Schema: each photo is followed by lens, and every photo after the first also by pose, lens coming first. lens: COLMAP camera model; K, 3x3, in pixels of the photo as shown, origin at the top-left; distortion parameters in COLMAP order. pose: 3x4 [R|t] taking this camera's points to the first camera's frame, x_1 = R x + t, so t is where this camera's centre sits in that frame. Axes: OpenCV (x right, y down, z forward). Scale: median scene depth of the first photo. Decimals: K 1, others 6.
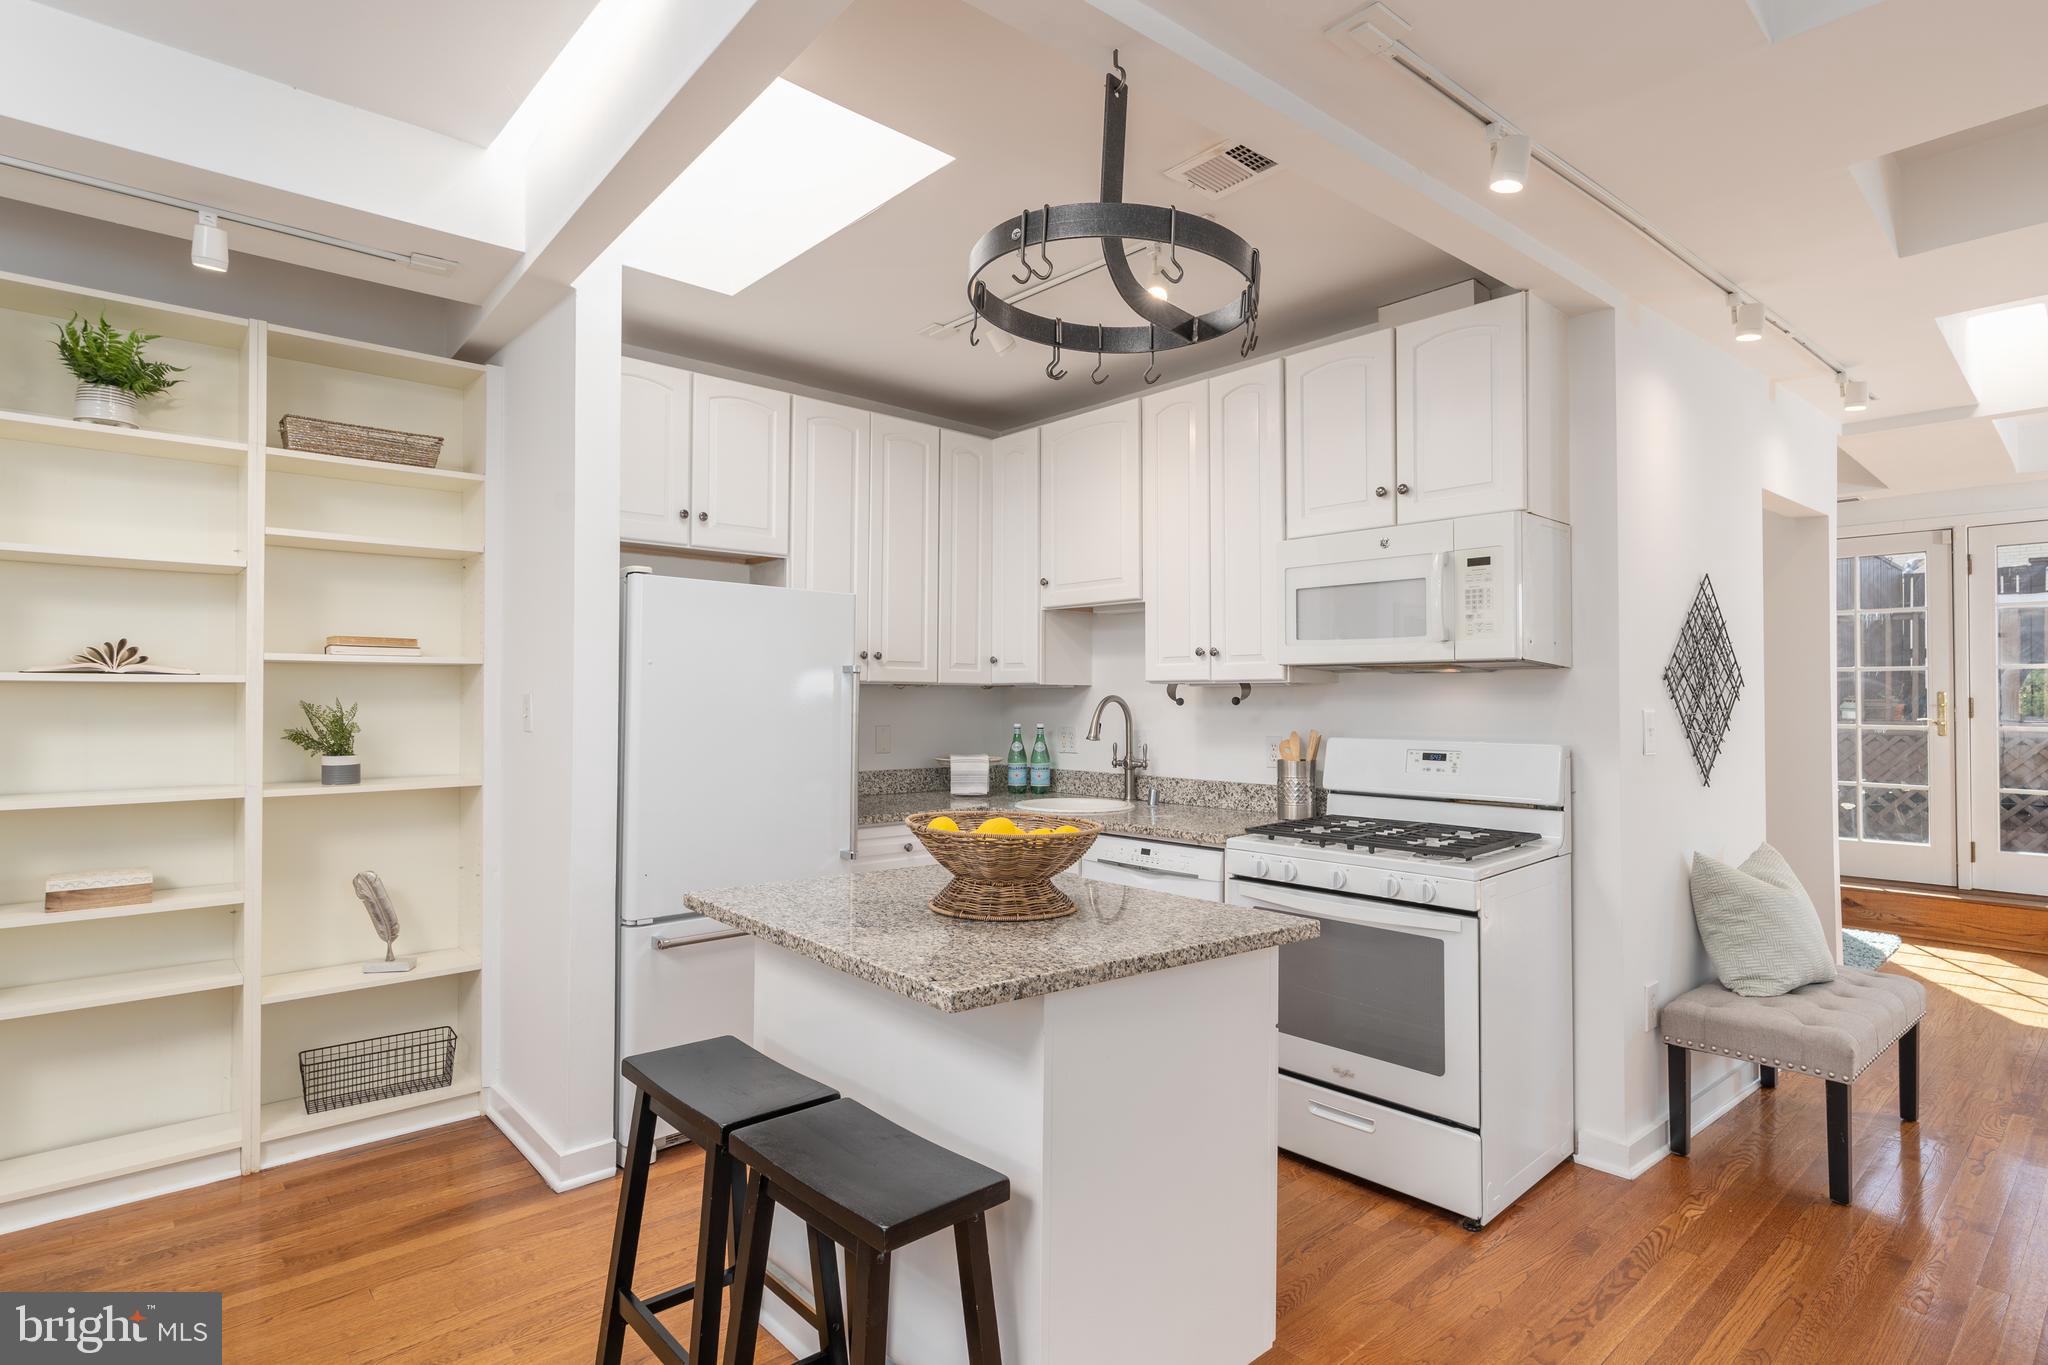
lens RADIAL K [[1067.4, 0, 1014.3], [0, 1067.4, 685.3], [0, 0, 1]] dist [-0.005727, 0.003694]
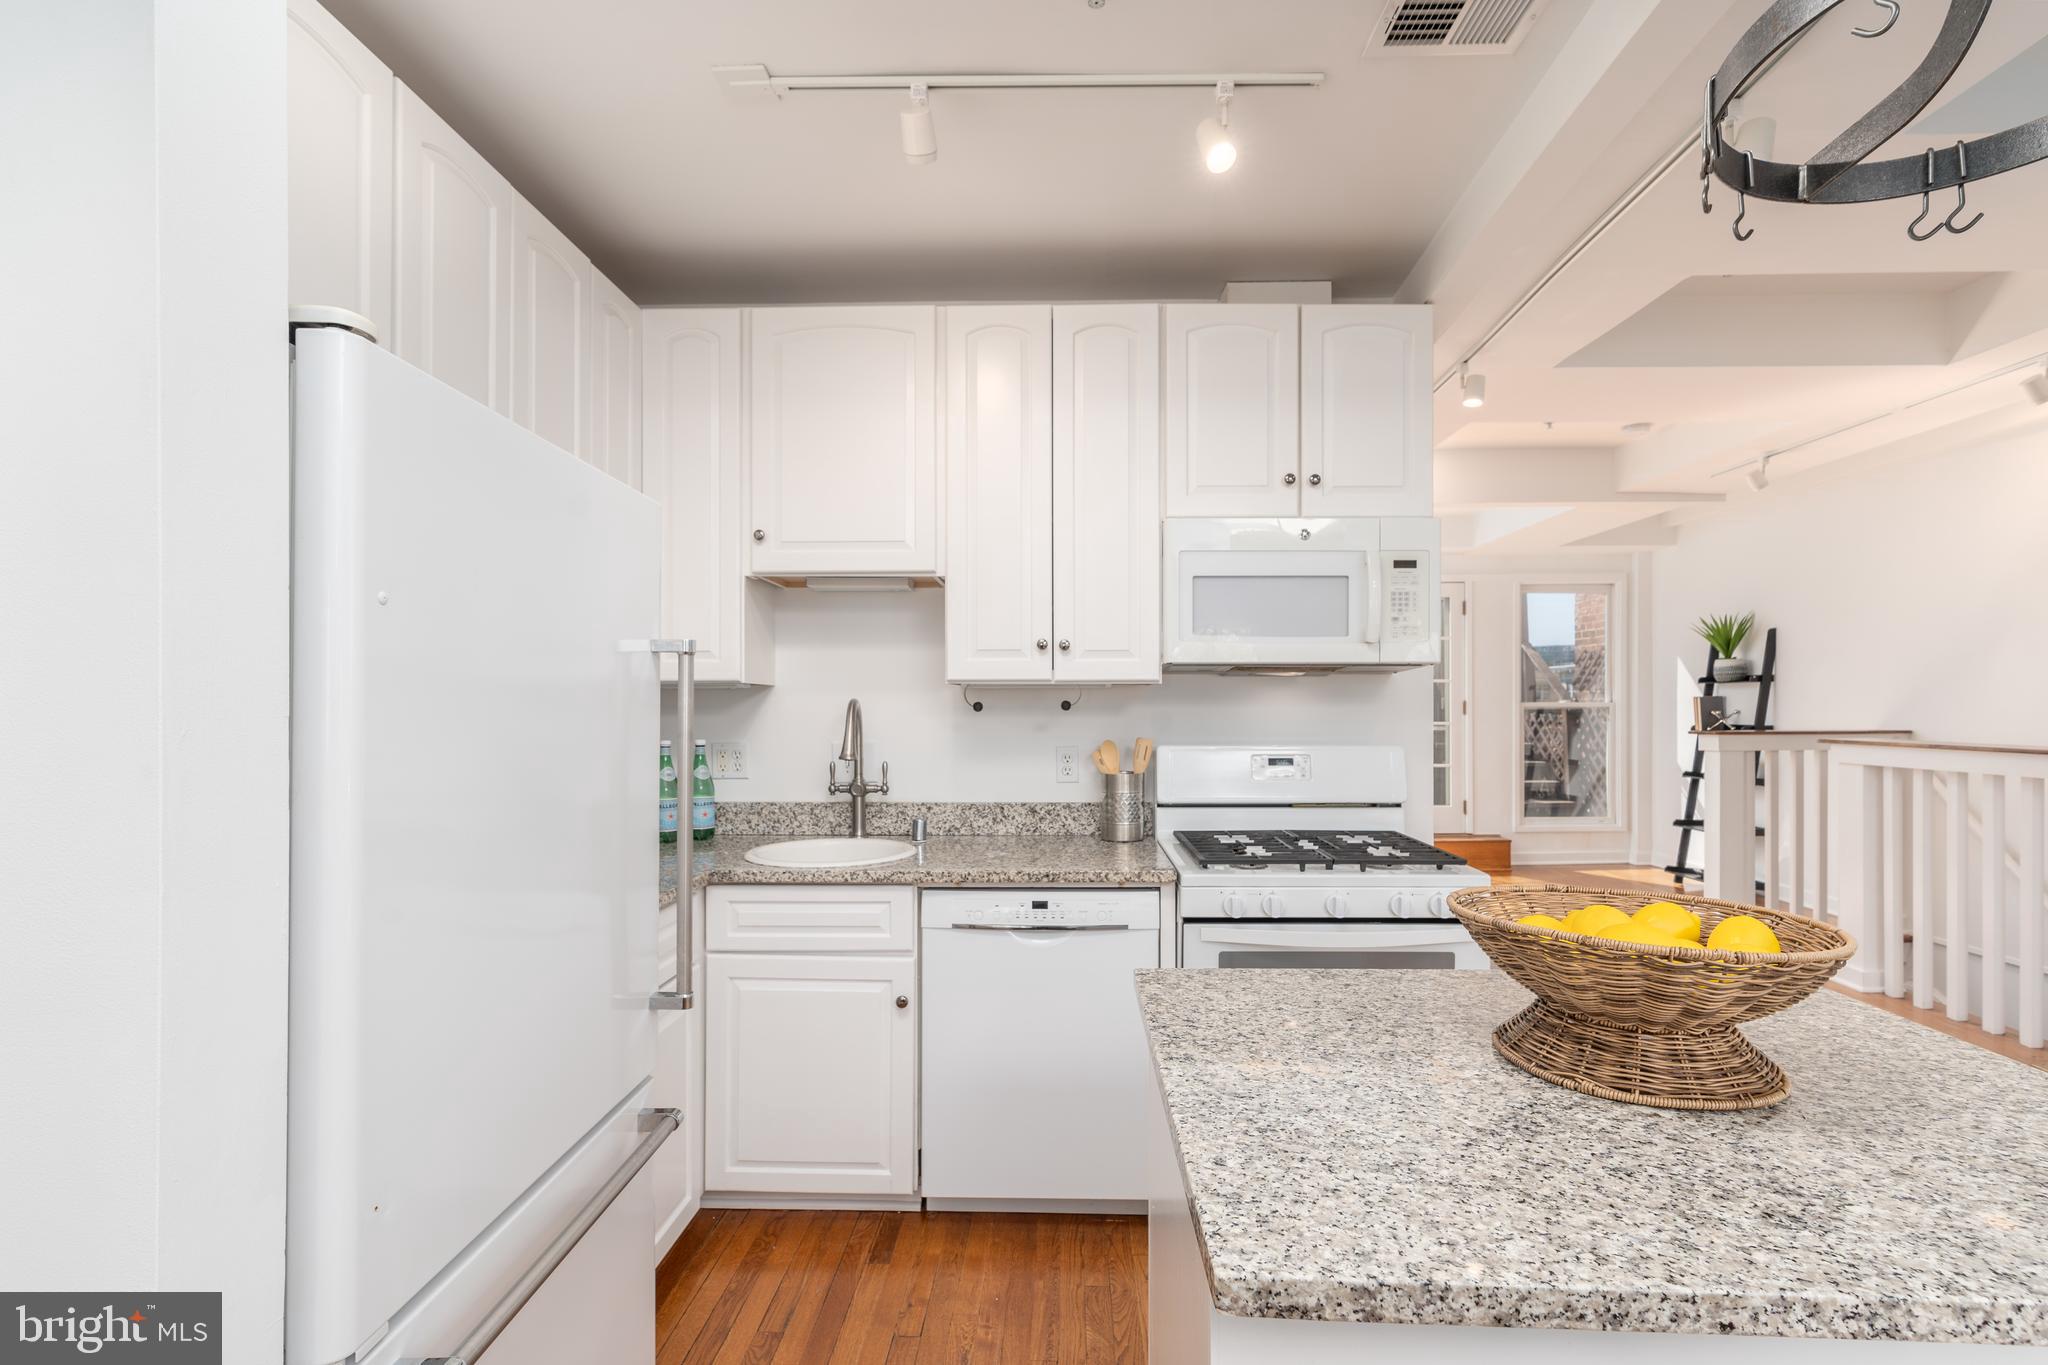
lens RADIAL K [[953.9, 0, 1062.1], [0, 953.9, 699.9], [0, 0, 1]] dist [-0.014241, 0.006132]
pose [[0.674068, 0.001227, 0.738669, -0.395413], [-0.008017, 0.999952, 0.005655, 0.007152], [-0.738626, -0.009734, 0.674045, 0.580633]]
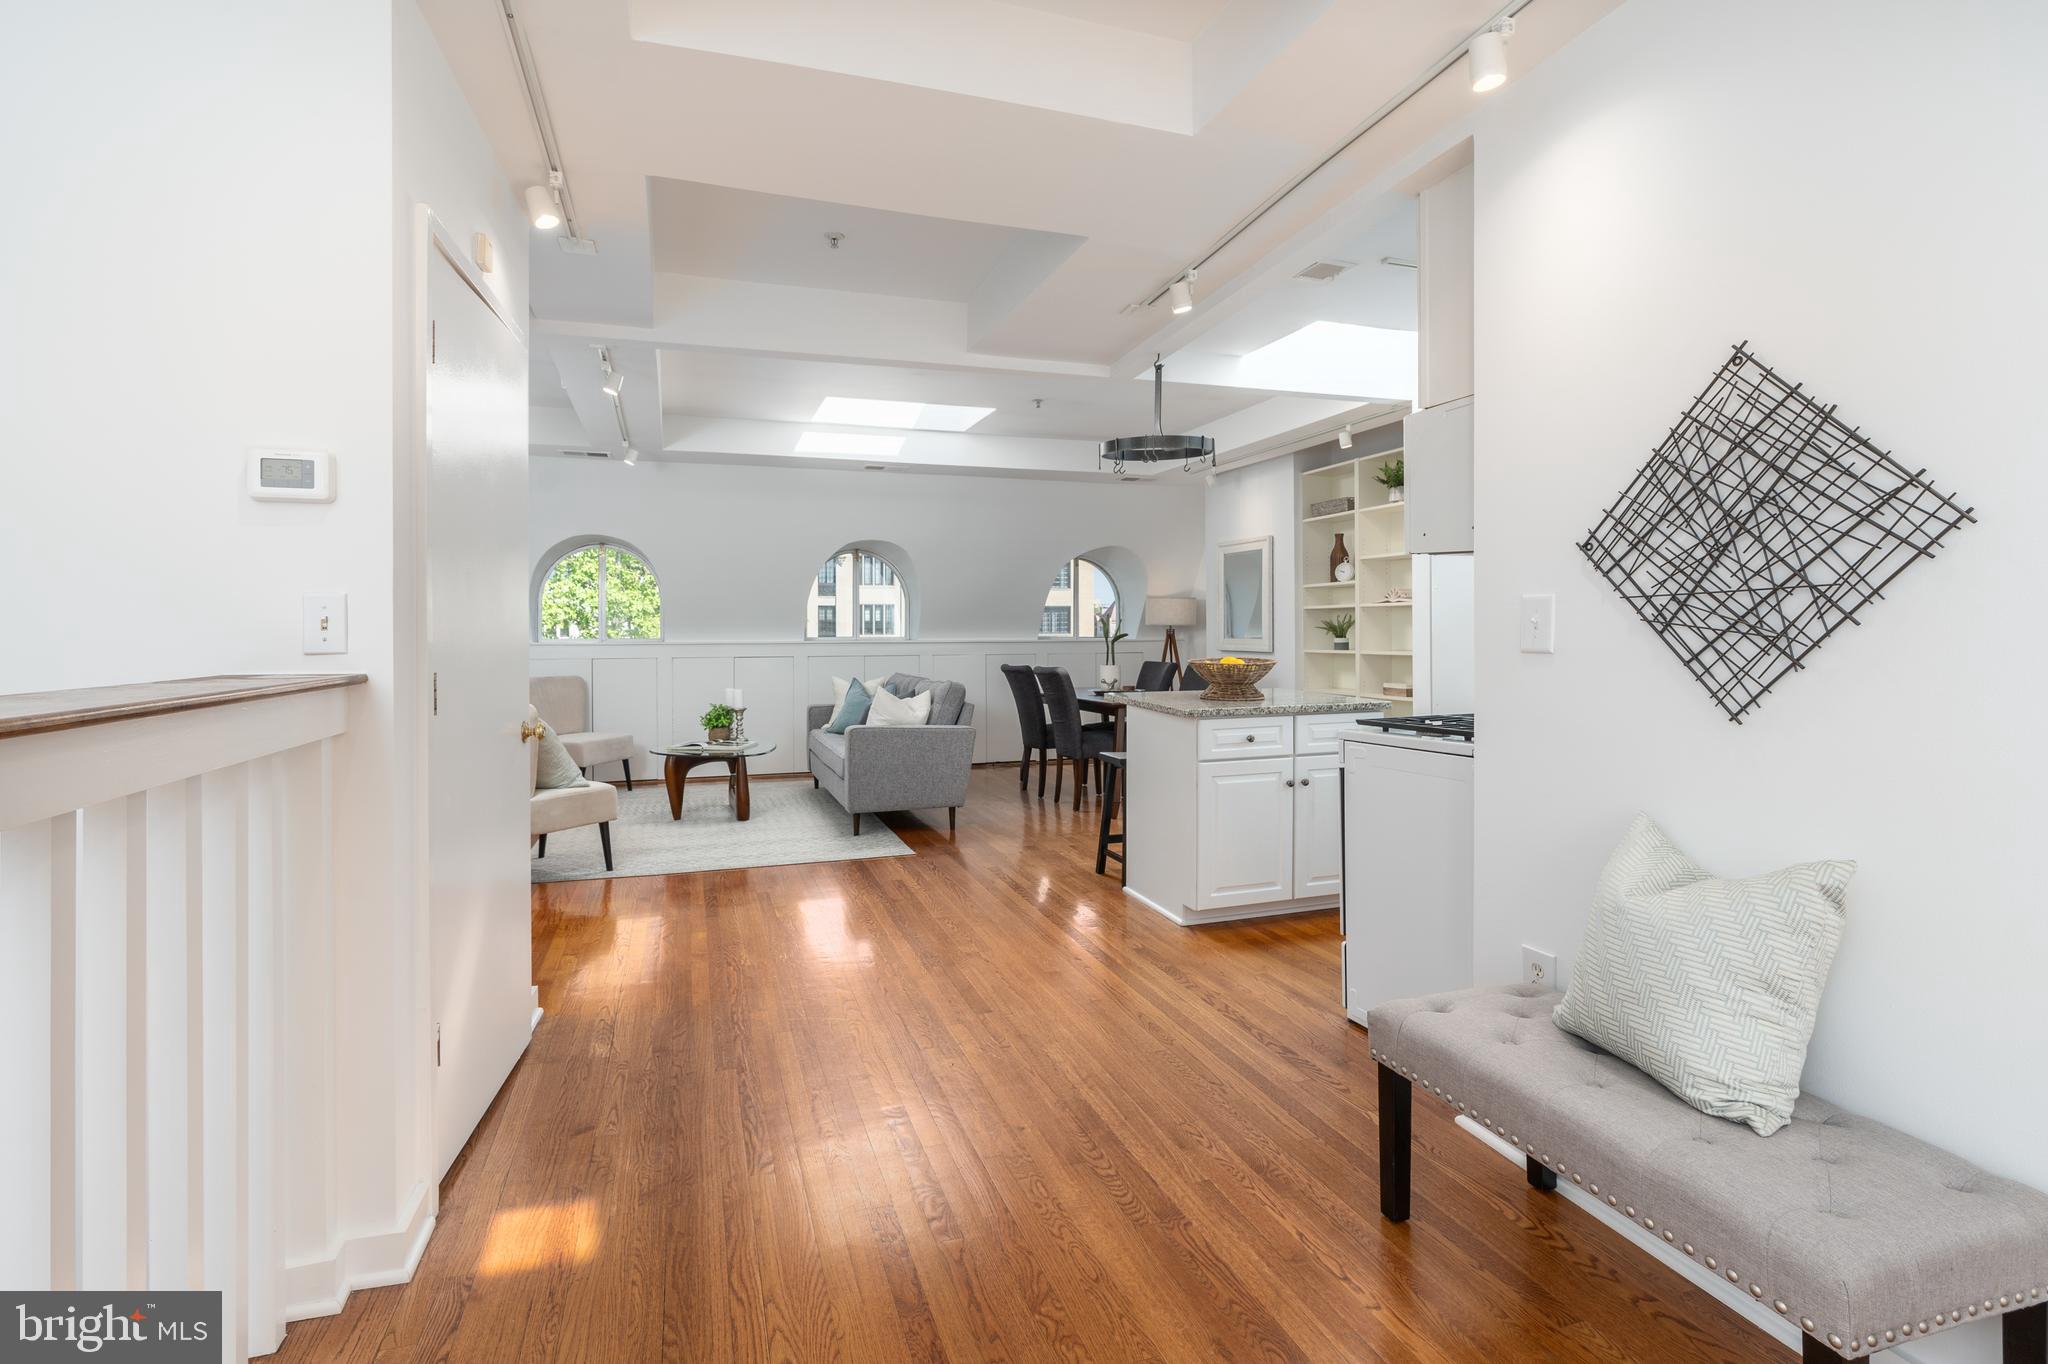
lens RADIAL K [[953.9, 0, 983.5], [0, 953.9, 629.1], [0, 0, 1]] dist [-0.014241, 0.006132]
pose [[-0.411955, 0.002998, -0.911199, 1.372415], [0.018916, 0.999807, -0.005262, 0.037910], [0.911008, -0.019404, -0.411933, 0.902413]]
